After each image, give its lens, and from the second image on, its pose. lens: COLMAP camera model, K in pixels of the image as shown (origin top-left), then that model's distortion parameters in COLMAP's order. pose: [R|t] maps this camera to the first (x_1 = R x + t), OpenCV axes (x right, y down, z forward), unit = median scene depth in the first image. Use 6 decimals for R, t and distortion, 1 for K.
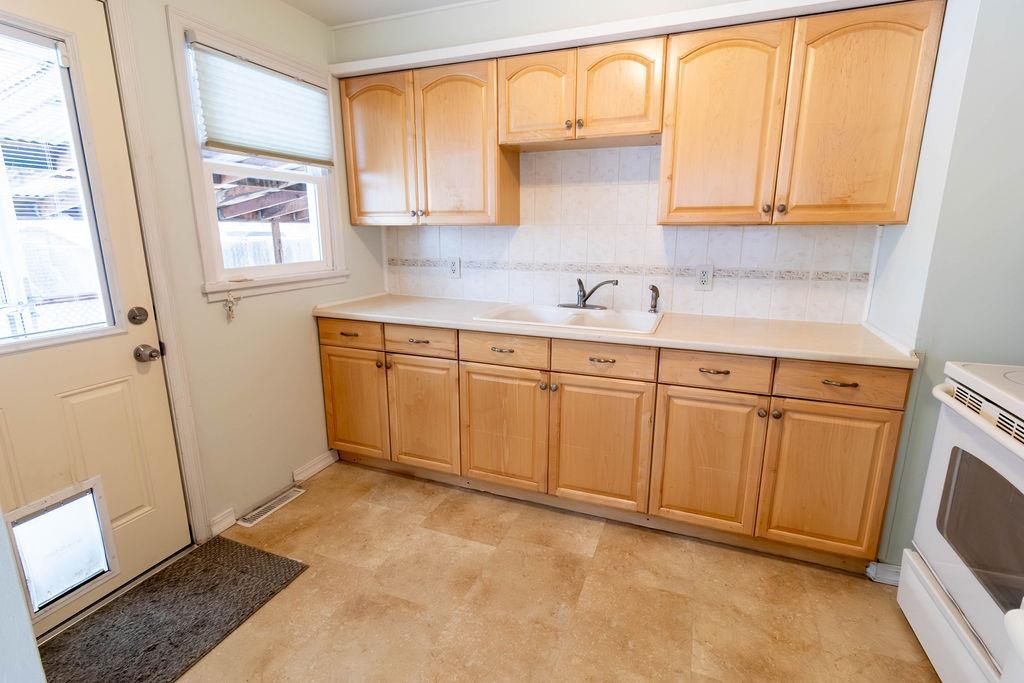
lens RADIAL K [[481.0, 0, 516.5], [0, 481.0, 336.4], [0, 0, 1]] dist [0.003449, -0.000116]
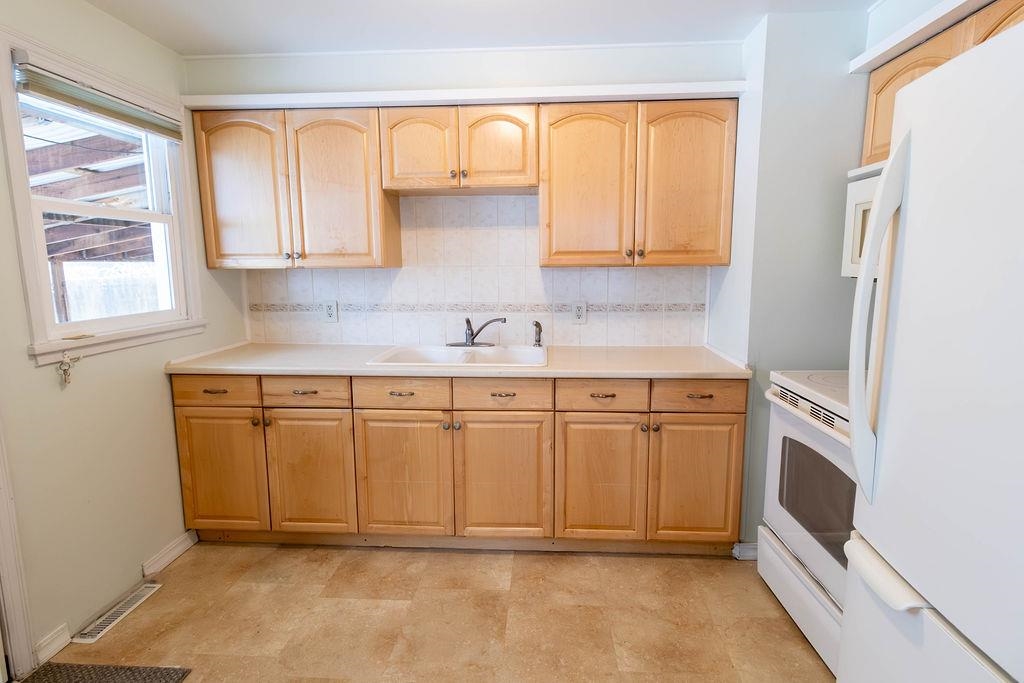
lens RADIAL K [[504.3, 0, 518.2], [0, 504.3, 330.9], [0, 0, 1]] dist [0.001487, 0.000972]
pose [[0.949549, -0.048842, 0.309792, -0.122865], [0.075689, 0.994289, -0.075236, -0.003481], [-0.304348, 0.094888, 0.947823, -0.064939]]
